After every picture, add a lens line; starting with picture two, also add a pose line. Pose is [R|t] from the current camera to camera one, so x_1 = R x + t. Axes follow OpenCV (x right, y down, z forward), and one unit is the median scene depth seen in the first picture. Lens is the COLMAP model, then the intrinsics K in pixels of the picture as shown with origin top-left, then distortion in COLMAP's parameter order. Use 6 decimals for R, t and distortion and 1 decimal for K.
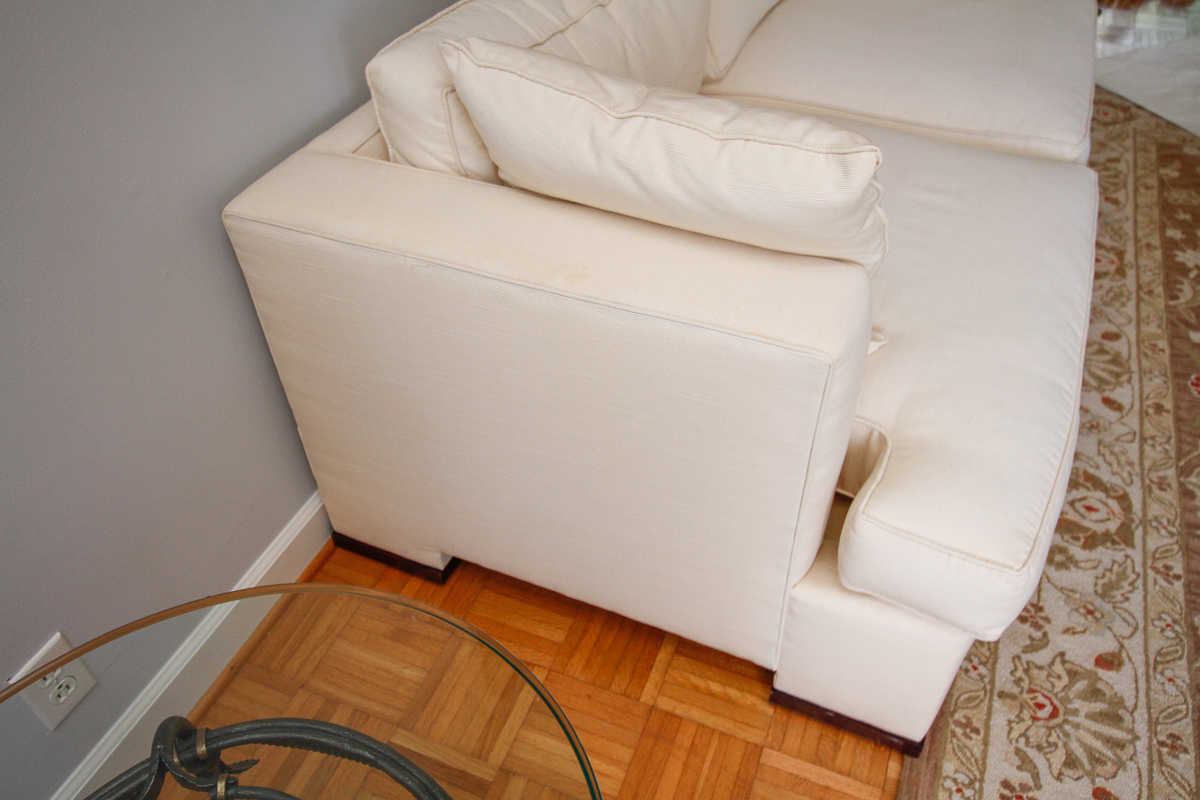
lens RADIAL K [[910.0, 0, 600.0], [0, 910.0, 400.0], [0, 0, 1]] dist [-0.051509, 0.005736]
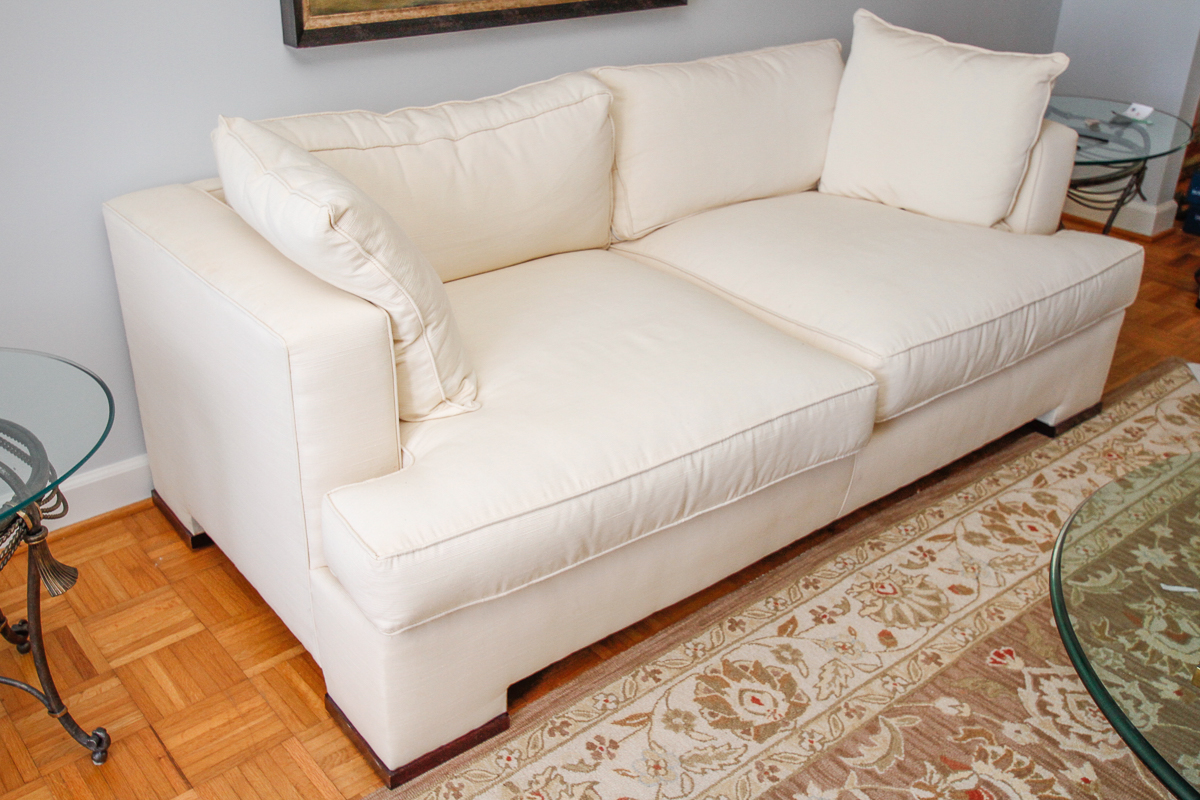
lens RADIAL K [[1122.6, 0, 600.0], [0, 1122.6, 400.0], [0, 0, 1]] dist [0.005840, 0.007755]
pose [[0.889414, 0.252950, -0.380736, 0.860811], [-0.342605, 0.920287, -0.188926, 0.121777], [0.302597, 0.298475, 0.905178, -0.249336]]
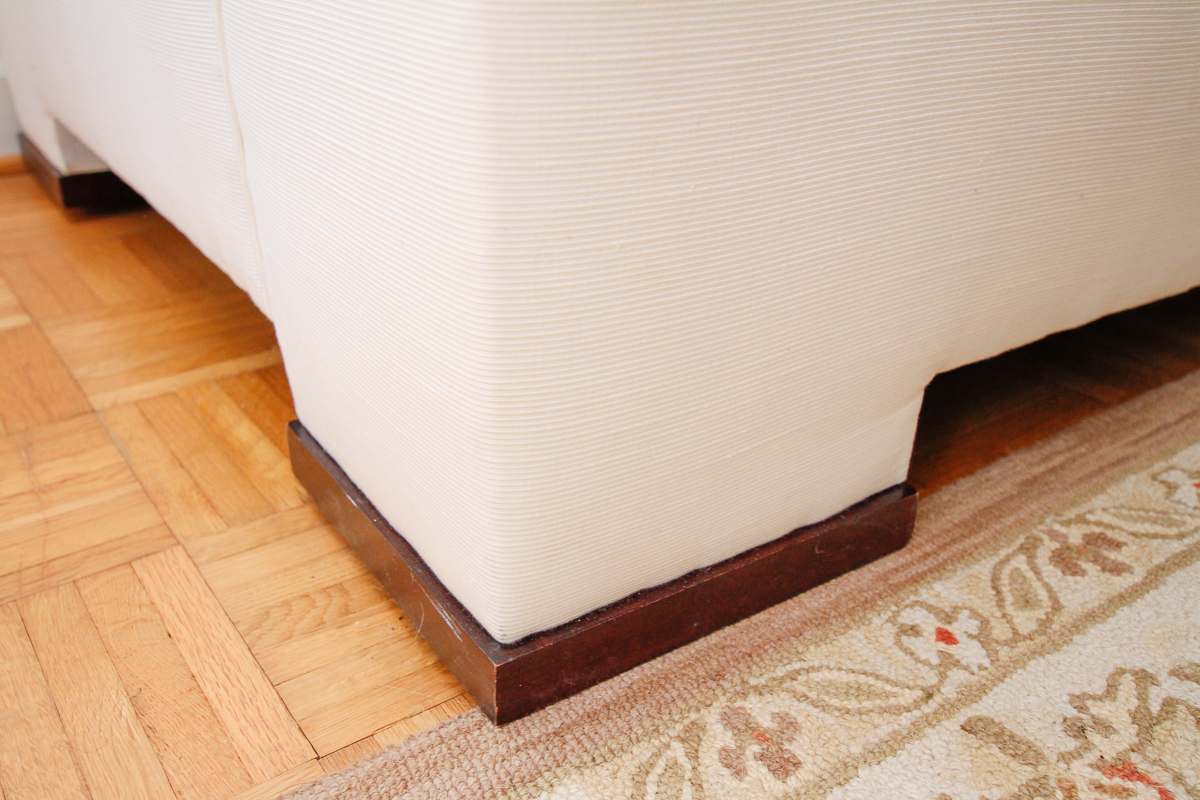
lens RADIAL K [[1089.7, 0, 600.0], [0, 1089.7, 400.0], [0, 0, 1]] dist [0.001555, 0.004933]
pose [[0.849398, 0.263596, -0.457208, 0.441163], [-0.378801, 0.907726, -0.180399, 0.318535], [0.367467, 0.326422, 0.870871, 0.627131]]
